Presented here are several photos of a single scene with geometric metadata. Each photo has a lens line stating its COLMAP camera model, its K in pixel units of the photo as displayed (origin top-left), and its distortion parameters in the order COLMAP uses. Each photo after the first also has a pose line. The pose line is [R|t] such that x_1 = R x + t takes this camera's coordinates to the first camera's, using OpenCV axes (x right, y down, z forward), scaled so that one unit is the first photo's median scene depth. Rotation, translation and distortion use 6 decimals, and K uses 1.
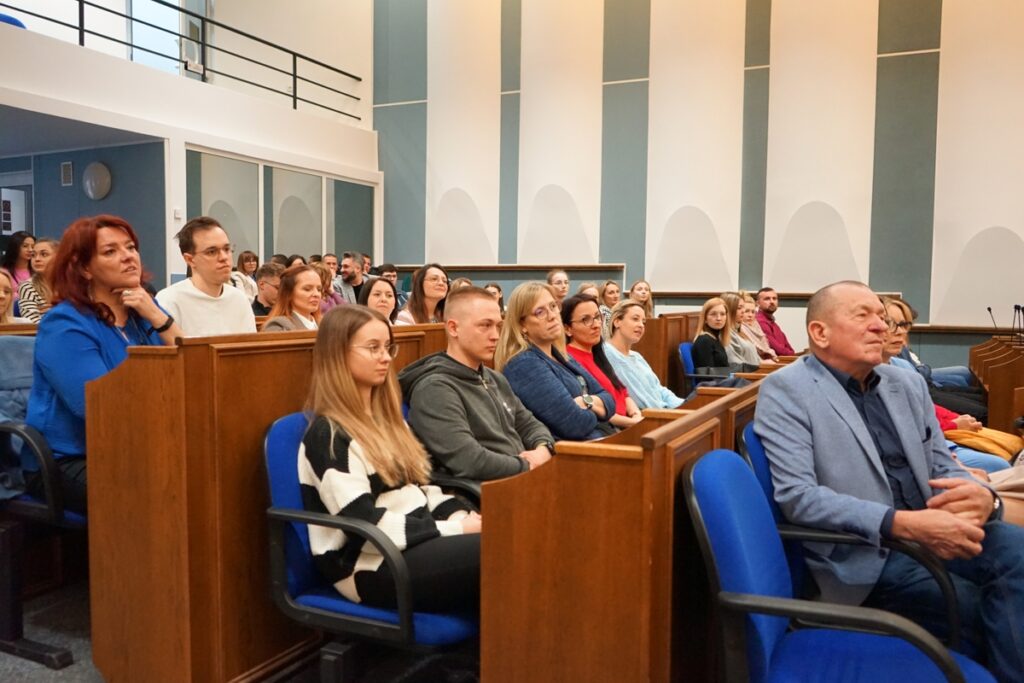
lens RADIAL K [[845.8, 0, 512.0], [0, 845.8, 341.5], [0, 0, 1]] dist [0.002572, 0.003192]
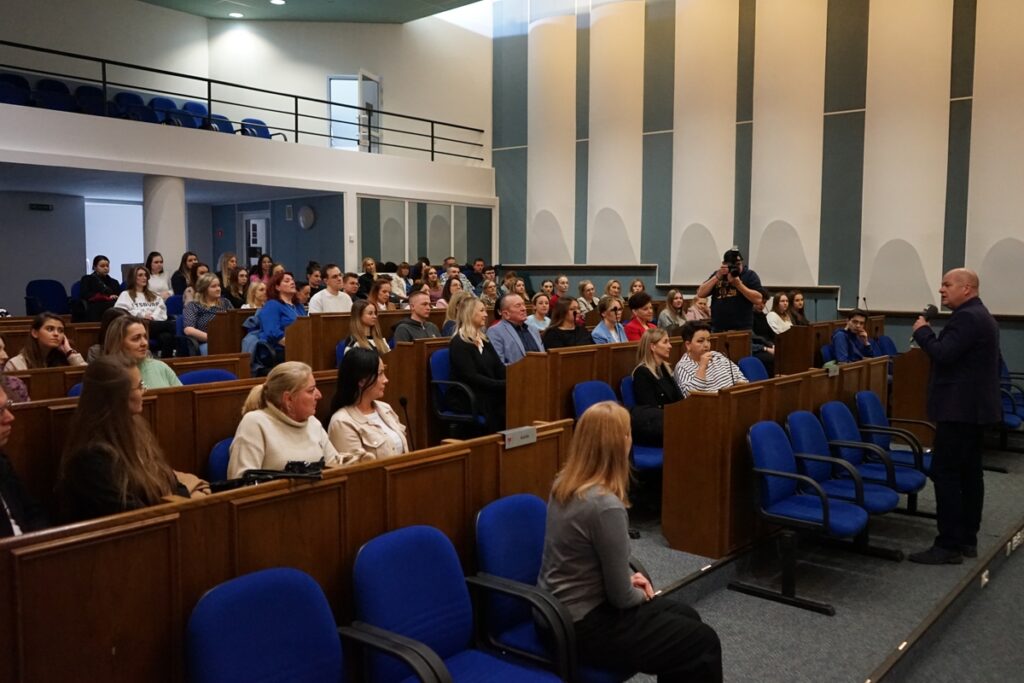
lens RADIAL K [[904.9, 0, 512.0], [0, 904.9, 341.5], [0, 0, 1]] dist [0.031535, -0.001278]
pose [[0.967404, 0.015410, -0.252767, 0.279719], [-0.011385, 0.999784, 0.017378, 0.010046], [0.252980, -0.013934, 0.967371, -0.487957]]
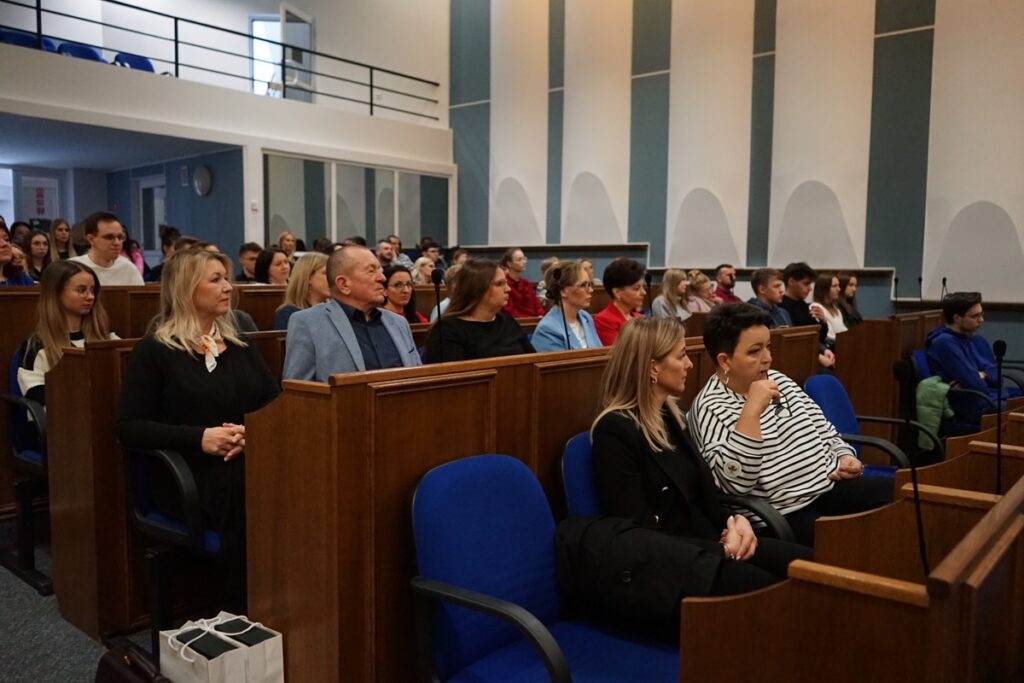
lens RADIAL K [[827.2, 0, 512.0], [0, 827.2, 341.5], [0, 0, 1]] dist [0.008097, 0.005492]
pose [[0.966633, 0.021727, -0.255240, 0.237895], [-0.016501, 0.999608, 0.022598, 0.012565], [0.255632, -0.017632, 0.966613, -0.072769]]
